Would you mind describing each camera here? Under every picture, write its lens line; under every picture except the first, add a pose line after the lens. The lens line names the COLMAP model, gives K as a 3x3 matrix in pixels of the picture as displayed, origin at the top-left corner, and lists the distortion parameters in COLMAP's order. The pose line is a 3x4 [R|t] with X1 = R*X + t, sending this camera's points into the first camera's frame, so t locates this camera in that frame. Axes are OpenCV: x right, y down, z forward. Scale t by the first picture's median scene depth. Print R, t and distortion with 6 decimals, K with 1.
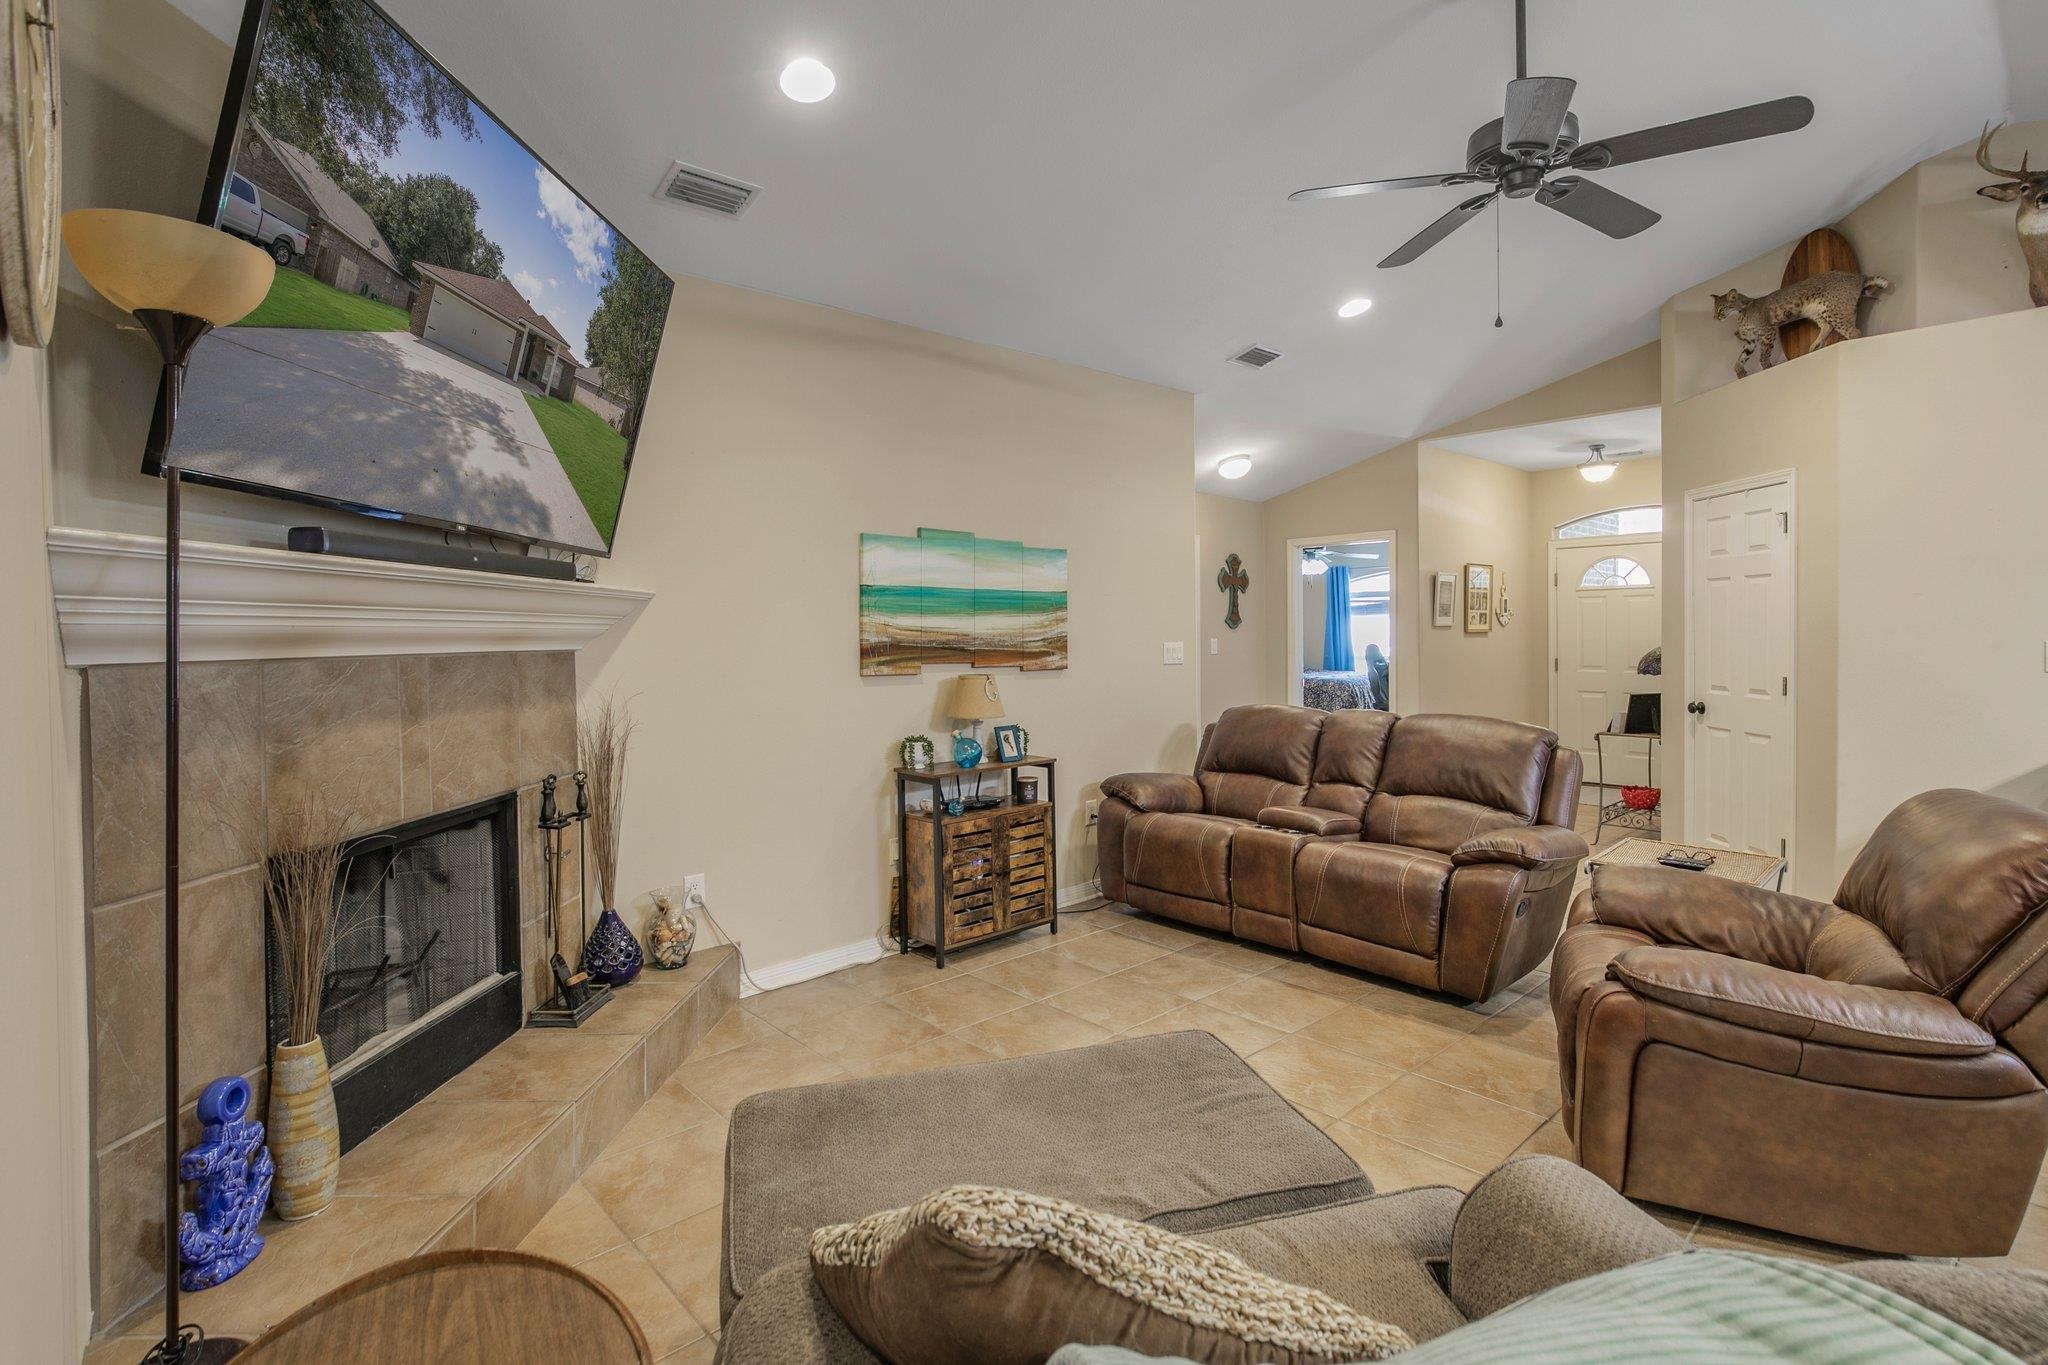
lens RADIAL K [[984.6, 0, 1047.4], [0, 984.6, 656.2], [0, 0, 1]] dist [-0.001733, -0.000721]
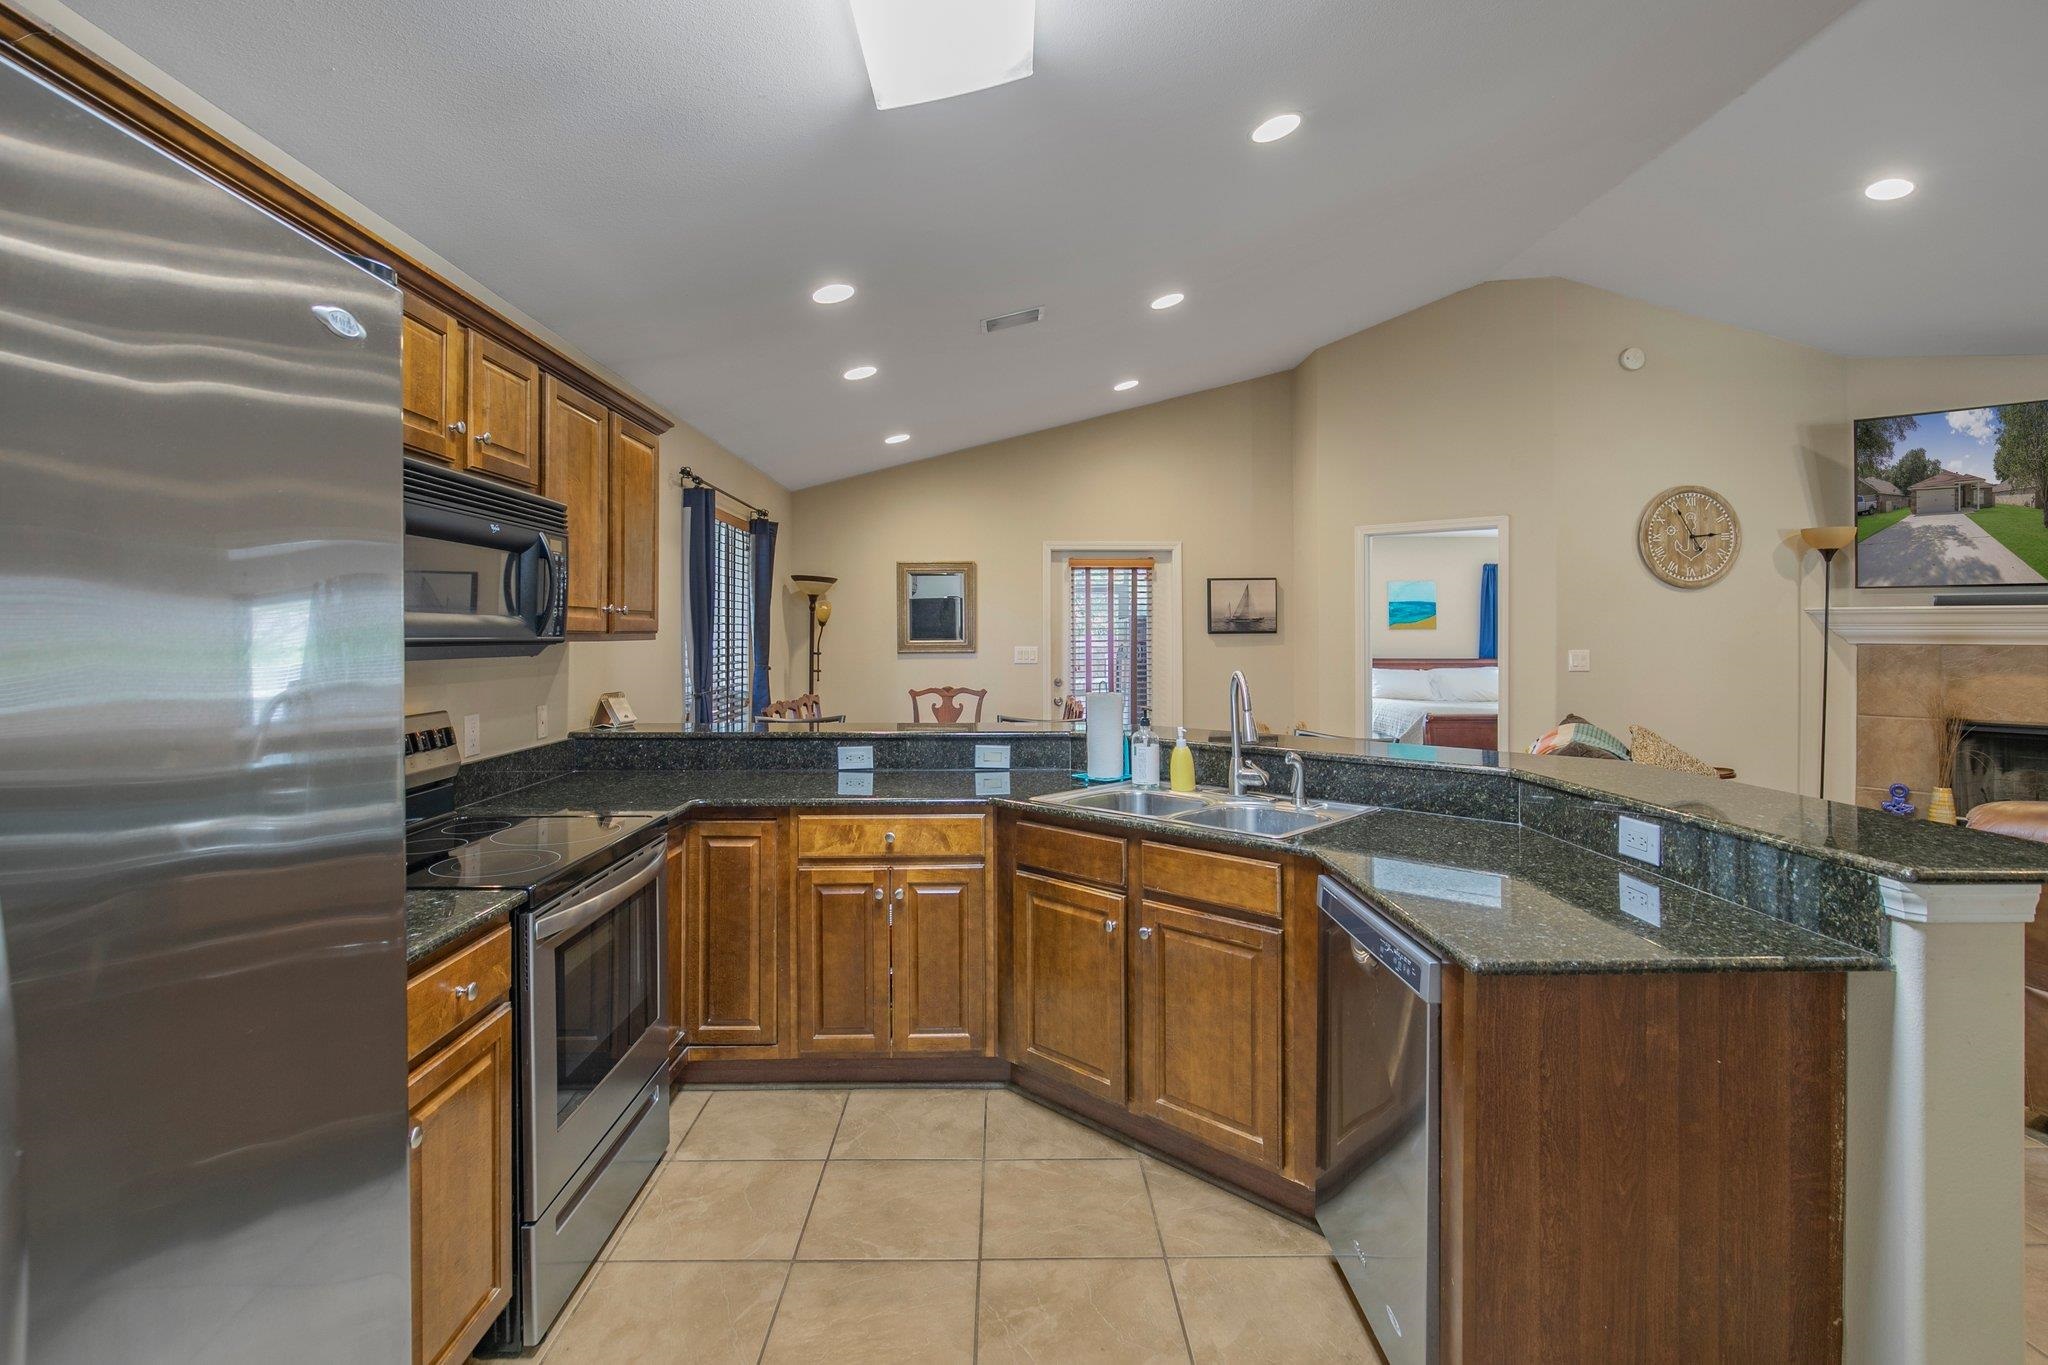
lens RADIAL K [[980.5, 0, 1025.8], [0, 980.5, 626.3], [0, 0, 1]] dist [-0.001845, -0.000495]
pose [[-0.672206, 0.001942, -0.740362, 2.164423], [-0.017444, 0.999677, 0.018461, -0.038391], [0.740159, 0.025324, -0.671955, 0.706198]]
